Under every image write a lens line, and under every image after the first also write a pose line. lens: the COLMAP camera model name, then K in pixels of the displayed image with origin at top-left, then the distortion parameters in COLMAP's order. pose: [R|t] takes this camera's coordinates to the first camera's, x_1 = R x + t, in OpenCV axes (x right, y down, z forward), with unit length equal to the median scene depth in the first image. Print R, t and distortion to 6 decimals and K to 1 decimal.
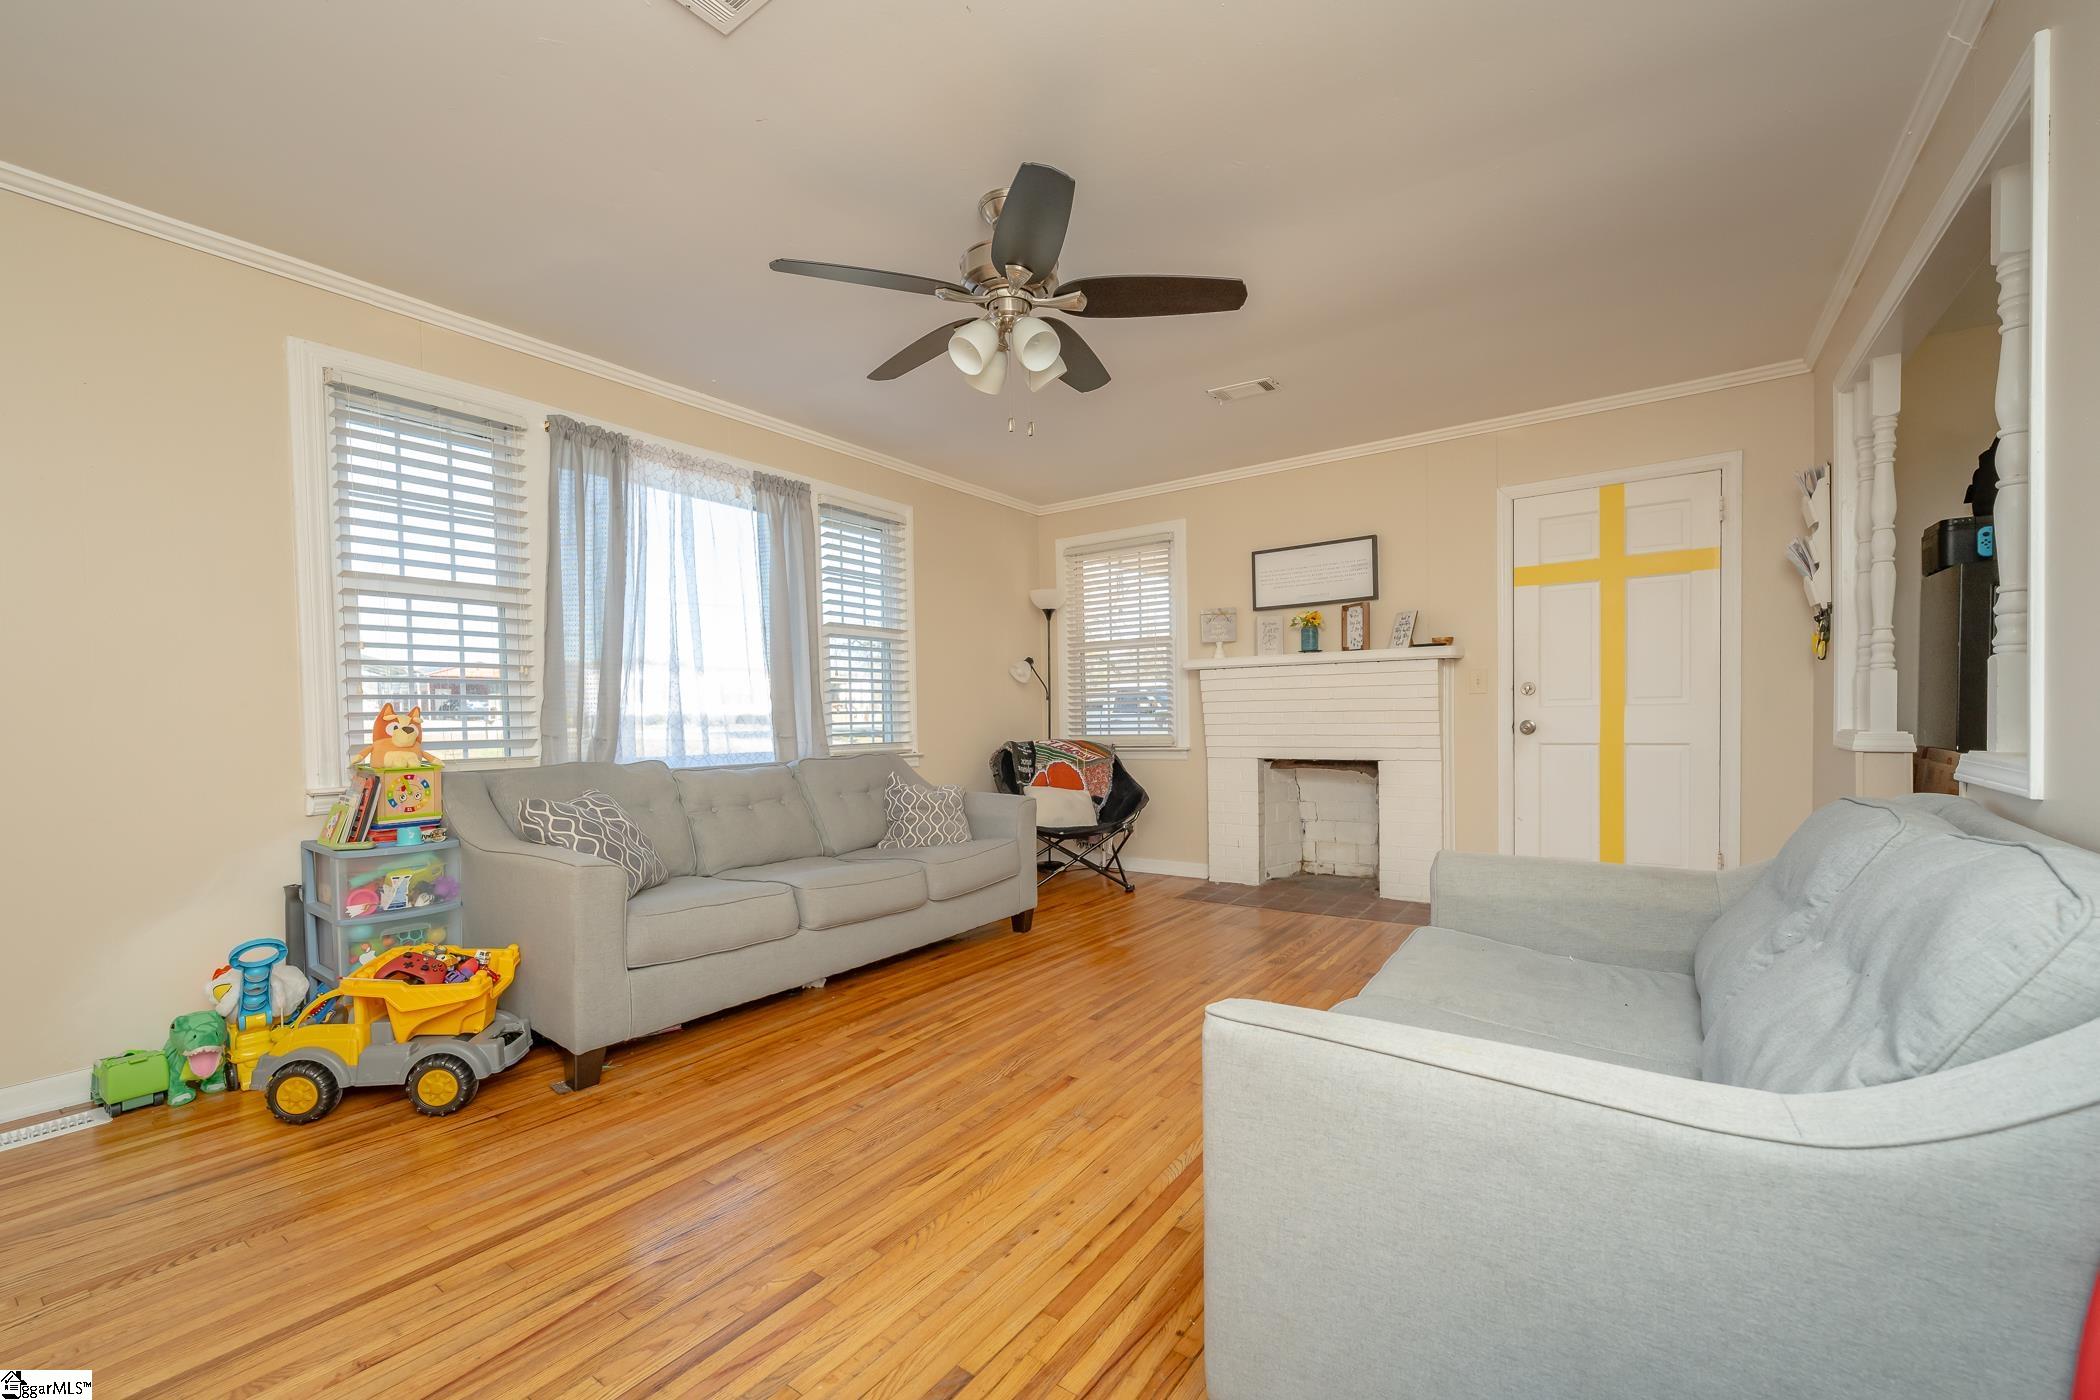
lens RADIAL K [[869.0, 0, 1081.5], [0, 869.0, 742.2], [0, 0, 1]] dist [0.000094, -0.000016]
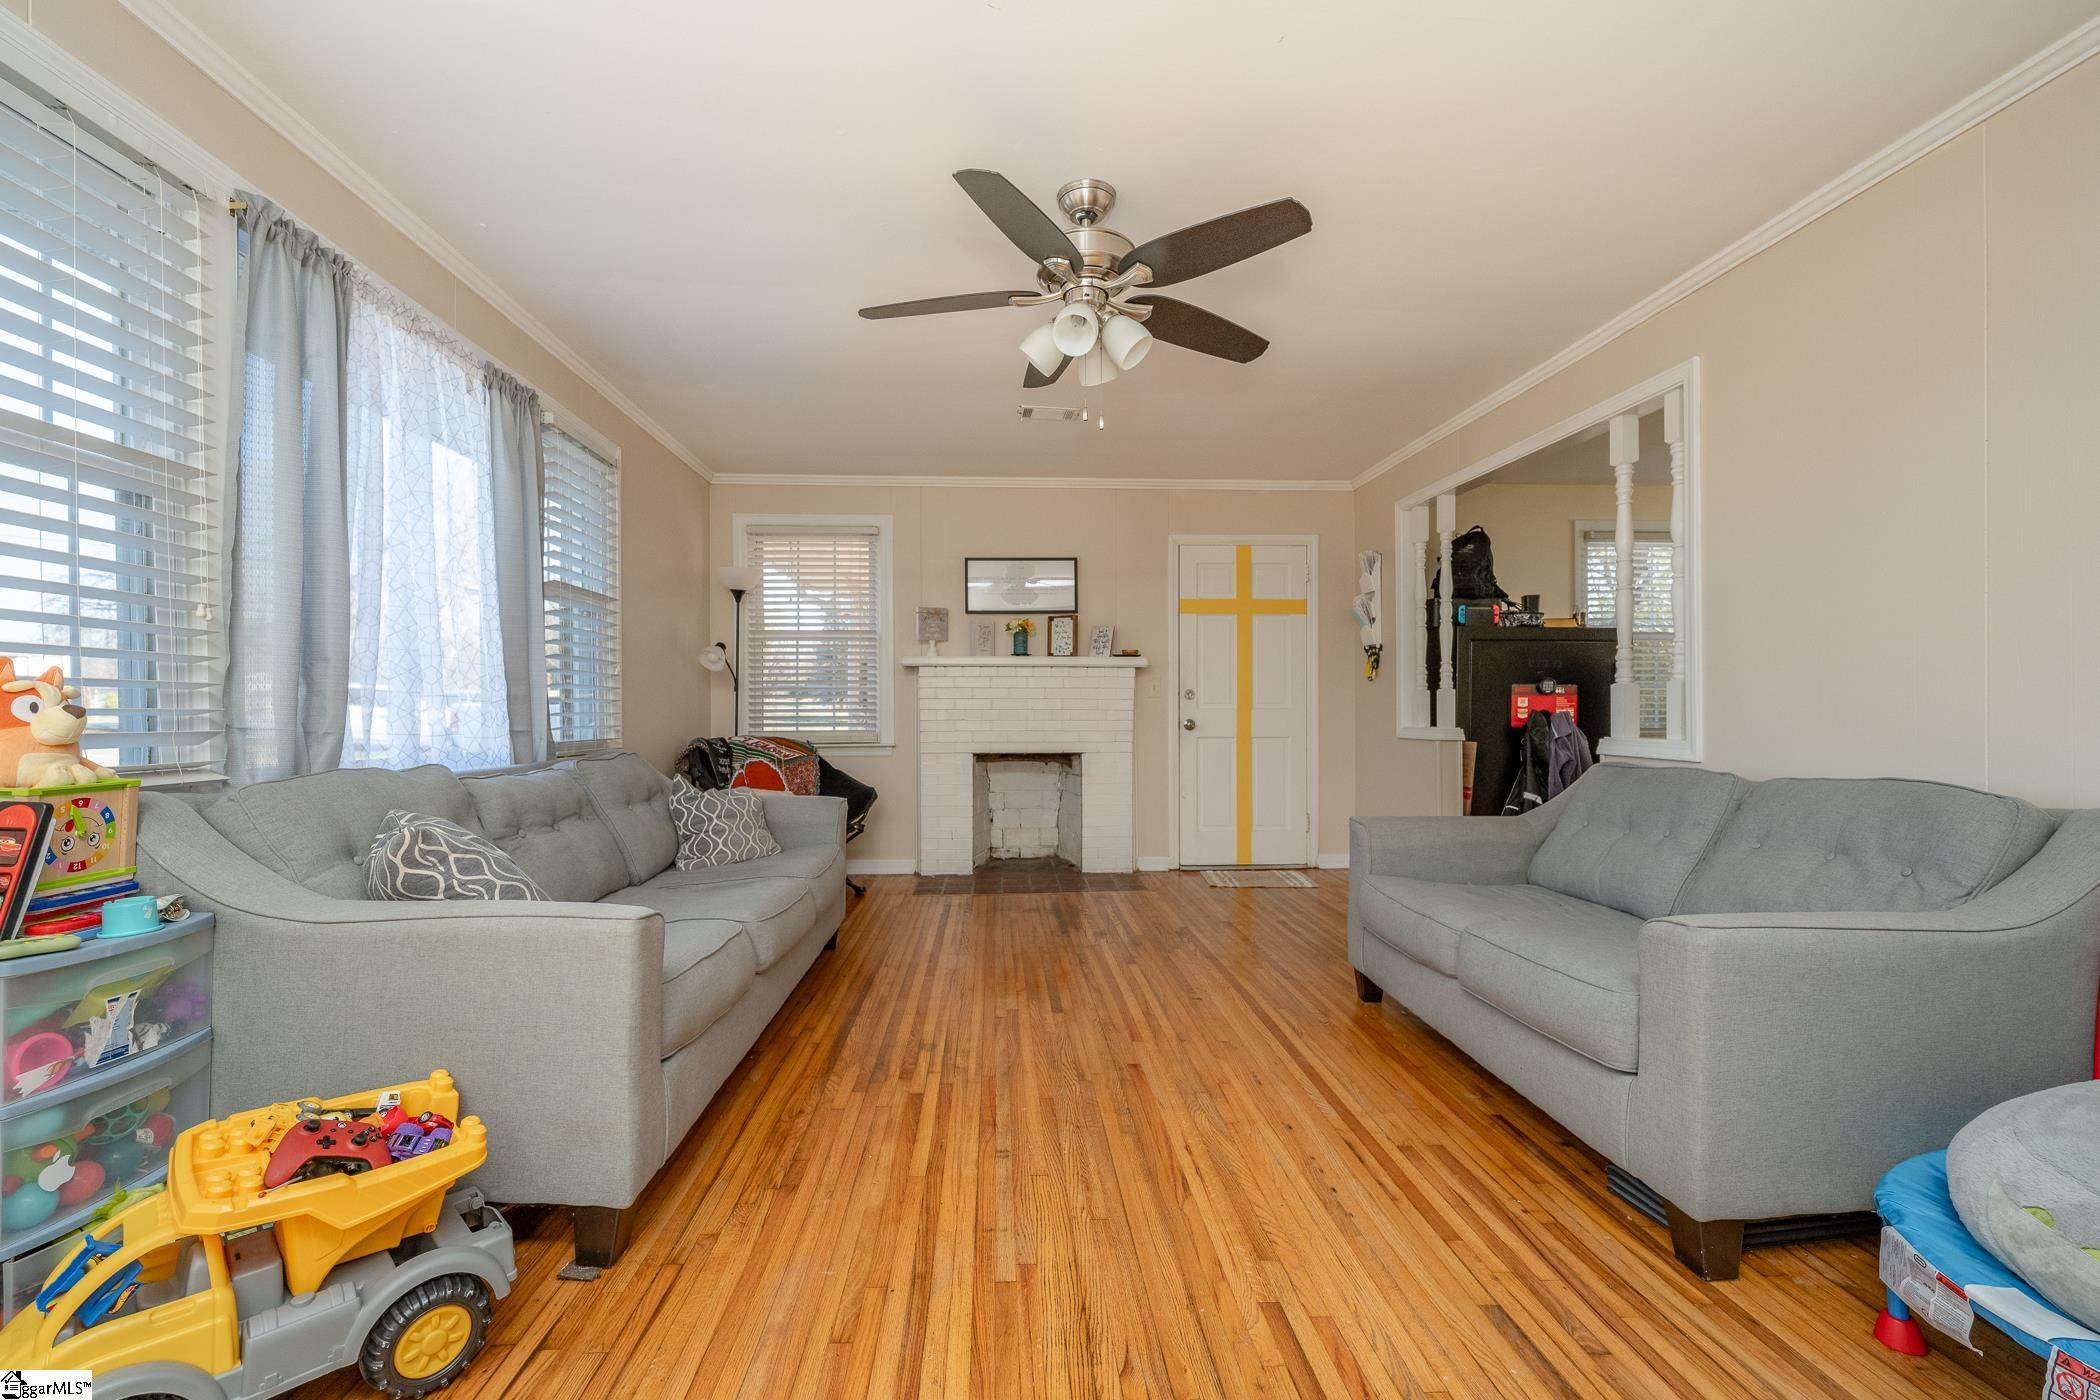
lens RADIAL K [[832.3, 0, 1066.6], [0, 832.3, 715.7], [0, 0, 1]] dist [0.001903, 0.000266]
pose [[0.786230, 0.013101, 0.617795, -0.398798], [0.006373, 0.999550, -0.029307, 0.004525], [-0.617901, 0.026979, 0.785793, 0.161756]]
